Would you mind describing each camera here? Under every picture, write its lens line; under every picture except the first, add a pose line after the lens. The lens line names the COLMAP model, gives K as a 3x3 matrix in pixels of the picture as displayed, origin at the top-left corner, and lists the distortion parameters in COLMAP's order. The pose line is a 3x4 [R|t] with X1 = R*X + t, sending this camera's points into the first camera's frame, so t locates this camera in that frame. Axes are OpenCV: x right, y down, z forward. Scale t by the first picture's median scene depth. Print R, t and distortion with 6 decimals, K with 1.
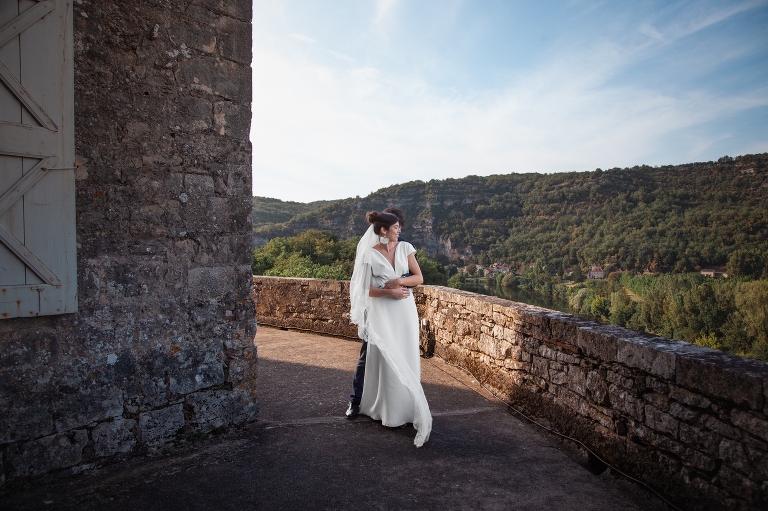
lens RADIAL K [[979.9, 0, 384.0], [0, 979.9, 255.5], [0, 0, 1]] dist [0.004906, 0.290106]
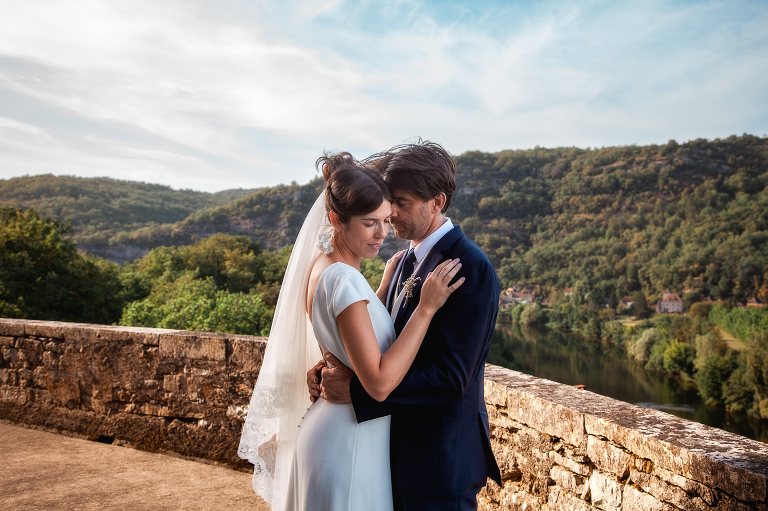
lens RADIAL K [[979.9, 0, 384.0], [0, 979.9, 255.5], [0, 0, 1]] dist [0.004906, 0.290106]
pose [[0.999513, 0.001563, 0.031162, 0.011904], [-0.001134, 0.999905, -0.013771, -0.004533], [-0.031181, 0.013729, 0.999419, 0.371295]]
